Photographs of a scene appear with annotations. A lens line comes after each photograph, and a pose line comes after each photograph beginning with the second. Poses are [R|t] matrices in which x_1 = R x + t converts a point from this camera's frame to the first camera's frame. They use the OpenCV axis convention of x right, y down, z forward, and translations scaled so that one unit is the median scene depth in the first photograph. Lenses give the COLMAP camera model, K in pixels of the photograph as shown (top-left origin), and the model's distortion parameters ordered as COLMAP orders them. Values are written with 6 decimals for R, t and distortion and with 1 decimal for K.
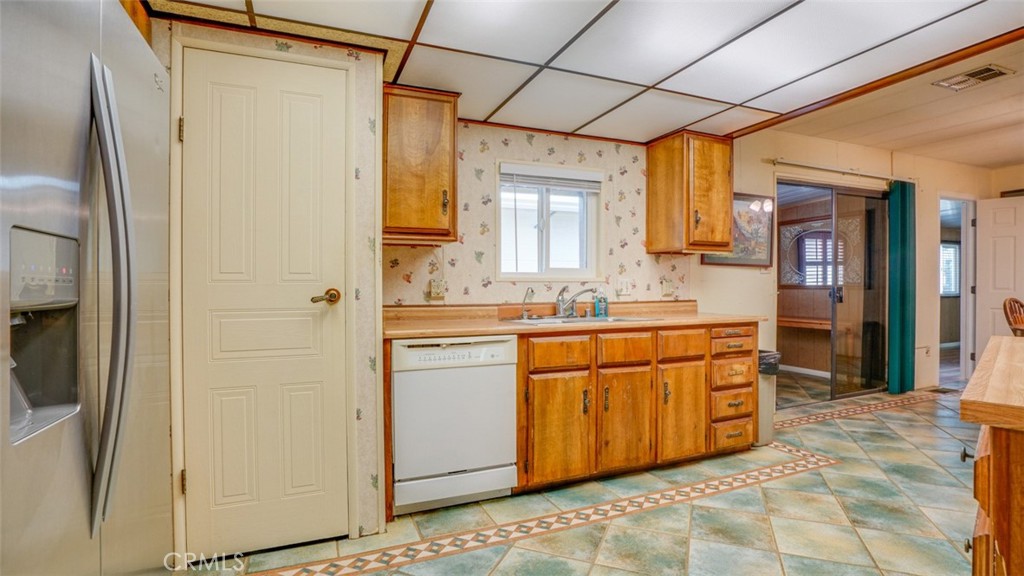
lens RADIAL K [[475.1, 0, 503.6], [0, 475.1, 287.3], [0, 0, 1]] dist [-0.057982, 0.019903]
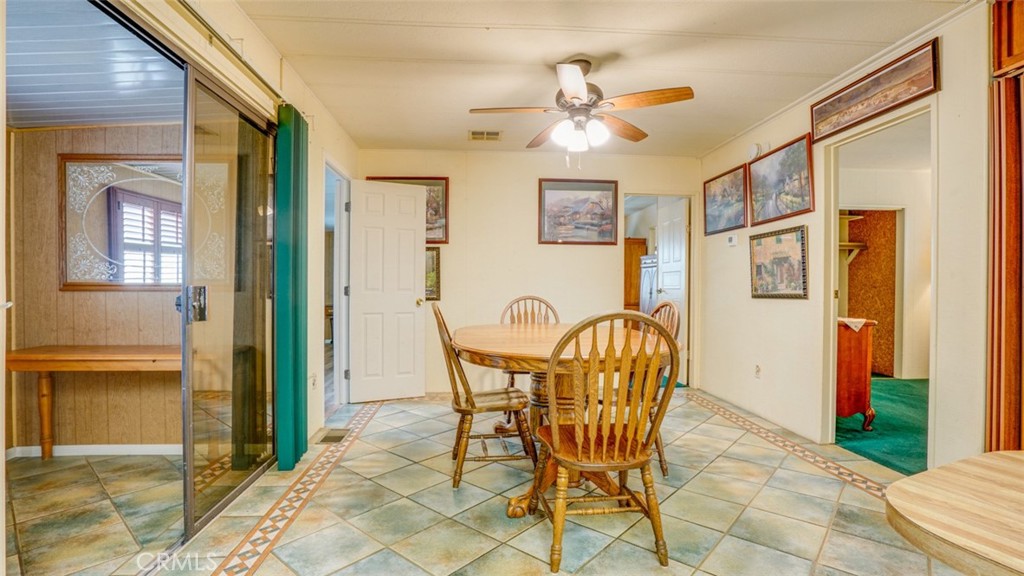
lens RADIAL K [[475.1, 0, 502.4], [0, 475.1, 290.3], [0, 0, 1]] dist [-0.057982, 0.019903]
pose [[0.308545, -0.005160, 0.951196, 0.319414], [0.000675, 0.999986, 0.005205, 0.001183], [-0.951209, -0.000964, 0.308544, 0.480071]]
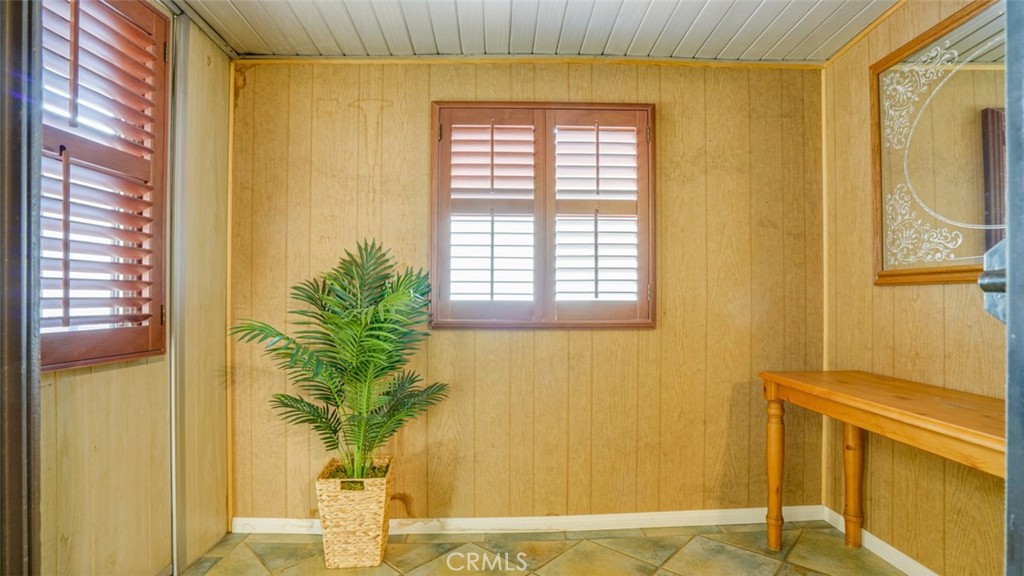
lens RADIAL K [[475.1, 0, 510.7], [0, 475.1, 297.7], [0, 0, 1]] dist [-0.057982, 0.019903]
pose [[0.942610, 0.003297, -0.333878, 0.541784], [-0.005274, 0.999974, -0.005014, 0.016796], [0.333853, 0.006487, 0.942603, 0.746929]]
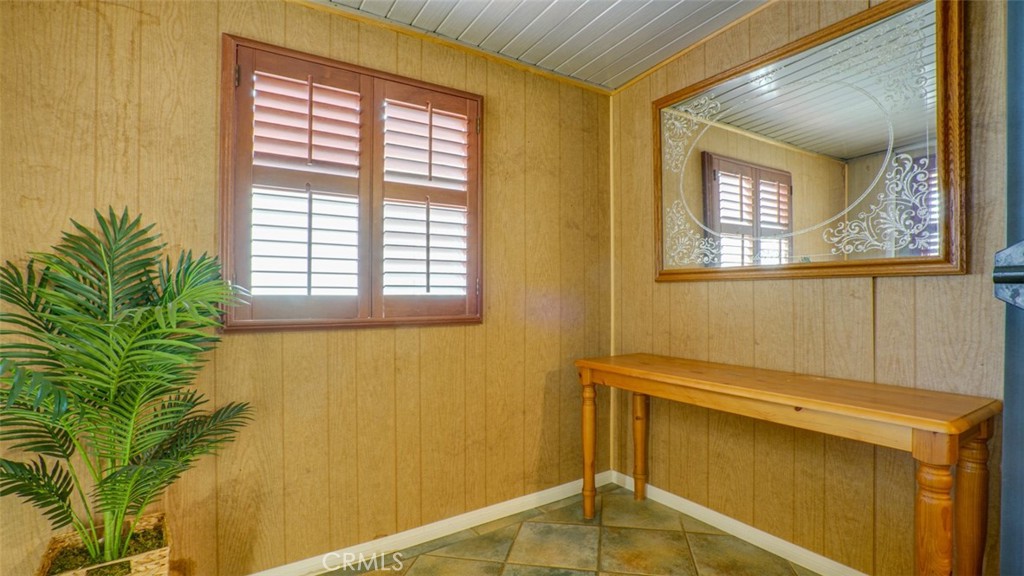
lens RADIAL K [[475.1, 0, 520.2], [0, 475.1, 295.3], [0, 0, 1]] dist [-0.057982, 0.019903]
pose [[0.977488, 0.001711, 0.210983, 0.471571], [-0.001028, 0.999994, -0.003350, 0.018060], [-0.210988, 0.003058, 0.977484, 0.769343]]
